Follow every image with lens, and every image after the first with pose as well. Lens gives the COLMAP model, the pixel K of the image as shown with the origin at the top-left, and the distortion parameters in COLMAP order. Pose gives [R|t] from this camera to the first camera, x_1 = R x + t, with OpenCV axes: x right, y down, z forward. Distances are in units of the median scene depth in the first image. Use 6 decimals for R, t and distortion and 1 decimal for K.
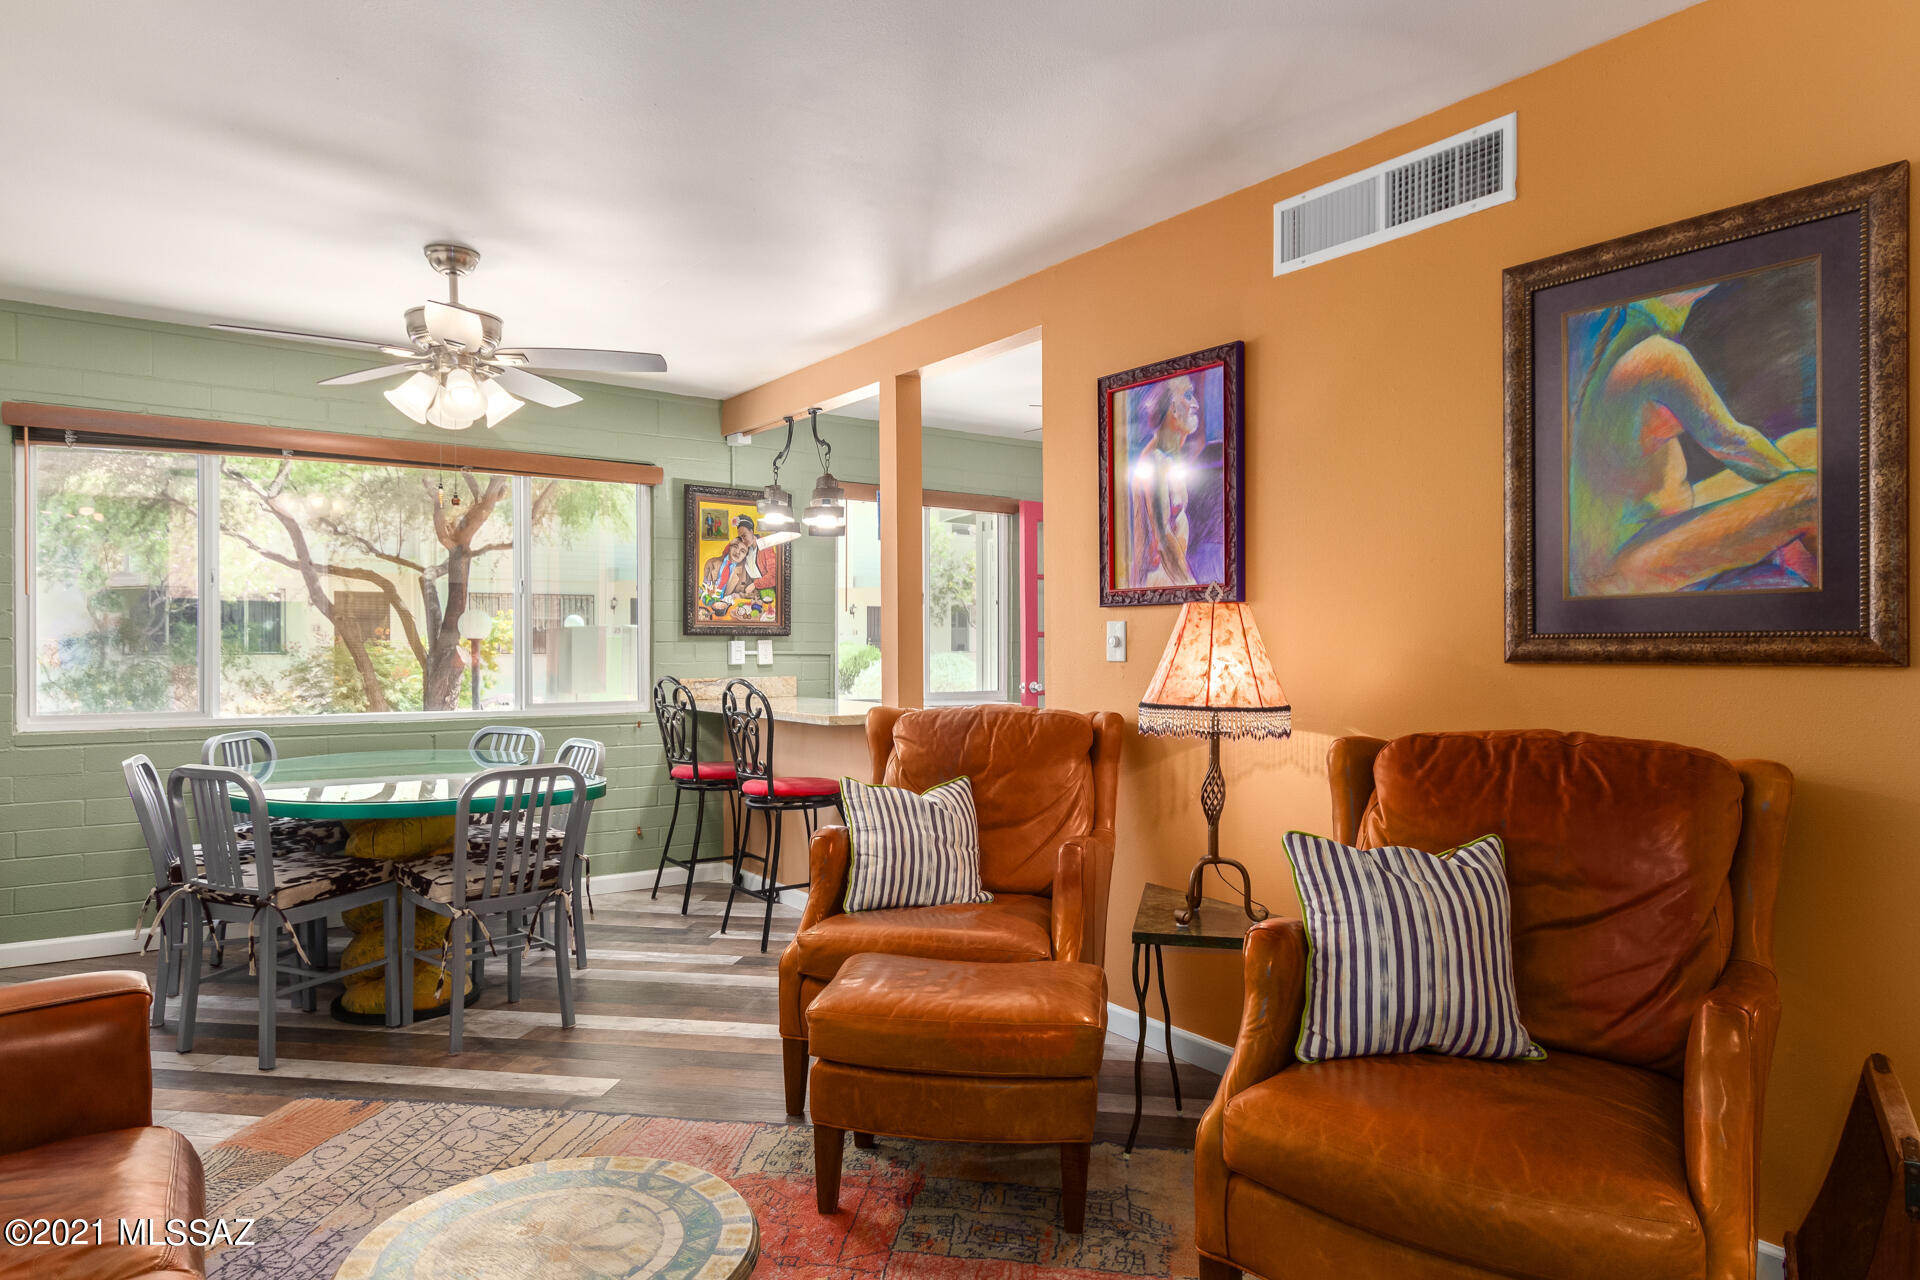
lens RADIAL K [[1160.4, 0, 971.8], [0, 1160.4, 653.9], [0, 0, 1]] dist [0.006221, 0.002668]
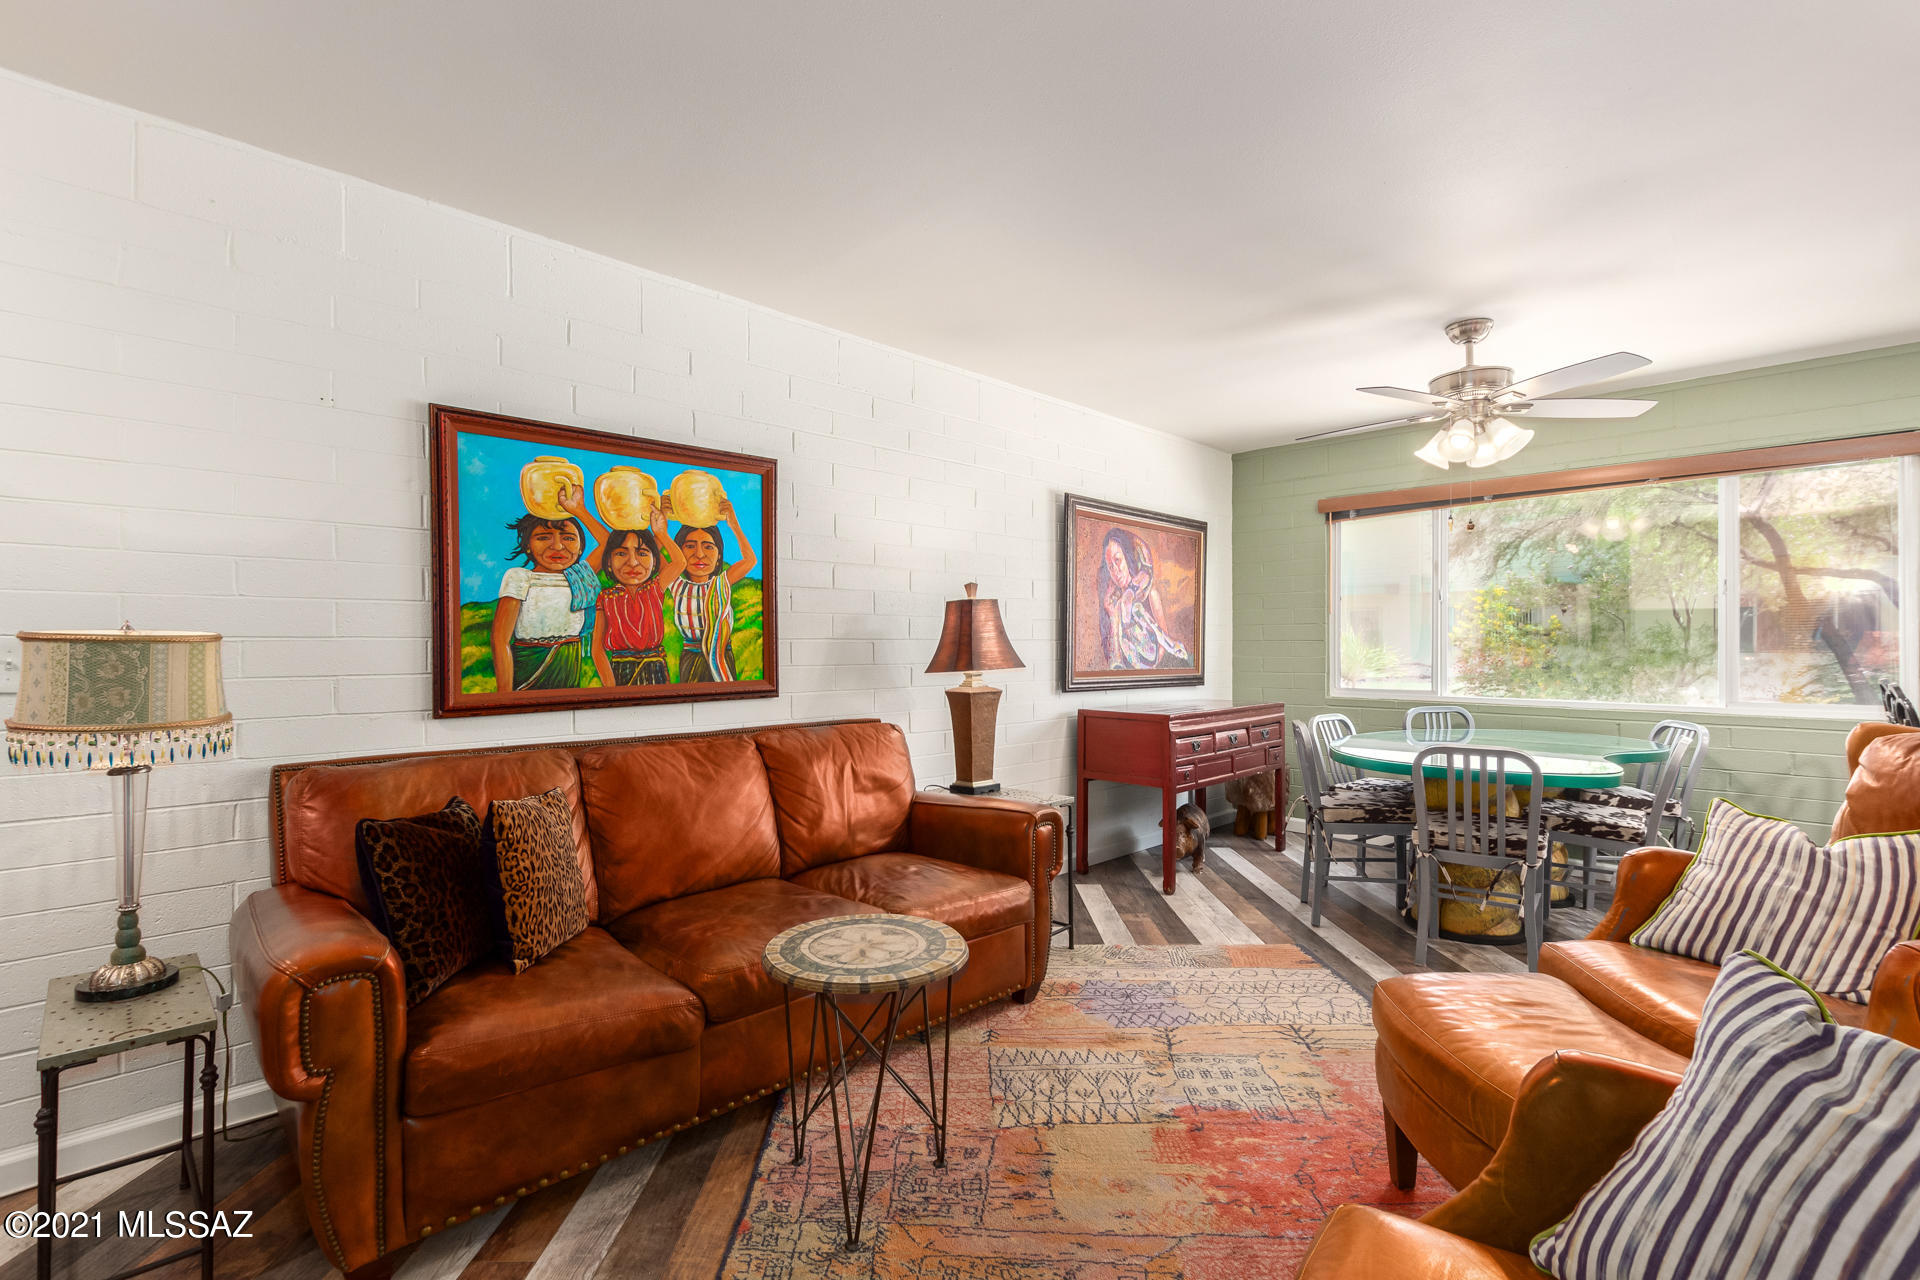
lens RADIAL K [[882.3, 0, 949.5], [0, 882.3, 645.4], [0, 0, 1]] dist [0.006990, -0.002283]
pose [[0.149405, -0.000395, -0.988776, 0.409134], [-0.006415, 0.999978, -0.001369, -0.000667], [0.988755, 0.006547, 0.149399, 0.323990]]
